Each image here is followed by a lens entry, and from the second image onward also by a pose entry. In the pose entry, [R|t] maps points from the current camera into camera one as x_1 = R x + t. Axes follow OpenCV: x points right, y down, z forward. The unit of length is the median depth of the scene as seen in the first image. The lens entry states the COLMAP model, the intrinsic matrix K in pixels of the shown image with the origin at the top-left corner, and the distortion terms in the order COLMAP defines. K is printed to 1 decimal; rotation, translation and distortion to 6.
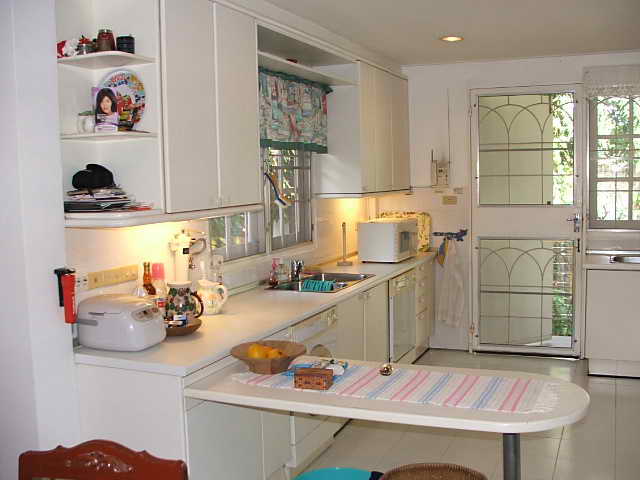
lens RADIAL K [[712.5, 0, 319.9], [0, 712.5, 243.6], [0, 0, 1]] dist [-0.128662, 0.000000]
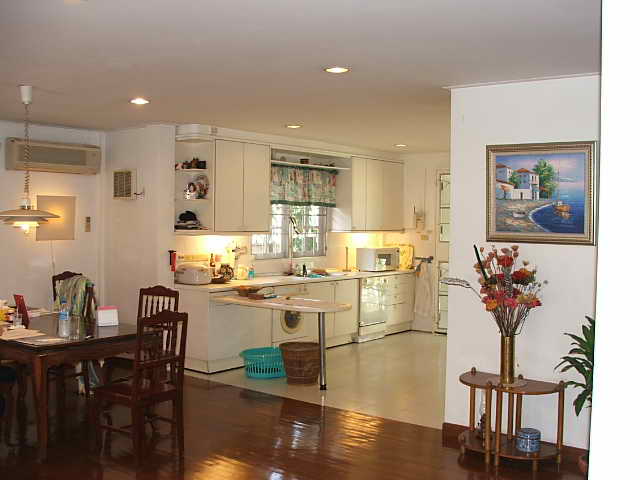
lens RADIAL K [[712.5, 0, 318.1], [0, 712.5, 237.9], [0, 0, 1]] dist [-0.128662, 0.000000]
pose [[0.961089, 0.039772, -0.273361, 0.558624], [-0.058794, 0.996359, -0.061747, 0.076880], [0.269910, 0.075416, 0.959928, -0.888716]]
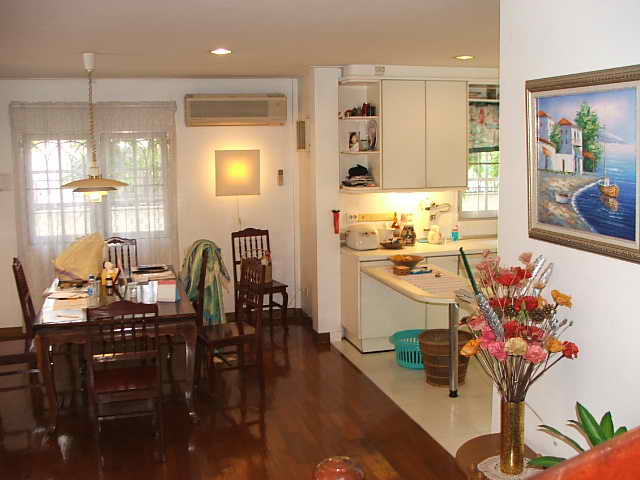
lens RADIAL K [[712.5, 0, 319.8], [0, 712.5, 239.5], [0, 0, 1]] dist [-0.128662, 0.000000]
pose [[0.613331, 0.117478, -0.781041, 0.928714], [-0.073894, 0.993074, 0.091343, -0.049879], [0.786362, 0.001691, 0.617764, -0.322080]]
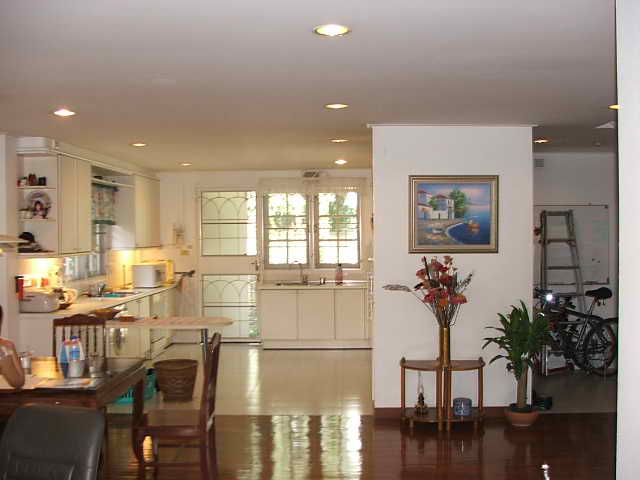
lens RADIAL K [[712.5, 0, 307.3], [0, 712.5, 244.8], [0, 0, 1]] dist [-0.128662, 0.000000]
pose [[0.943285, 0.007593, 0.331896, -0.145483], [0.020360, 0.996534, -0.080661, 0.088557], [-0.331358, 0.082844, 0.939861, -0.973678]]
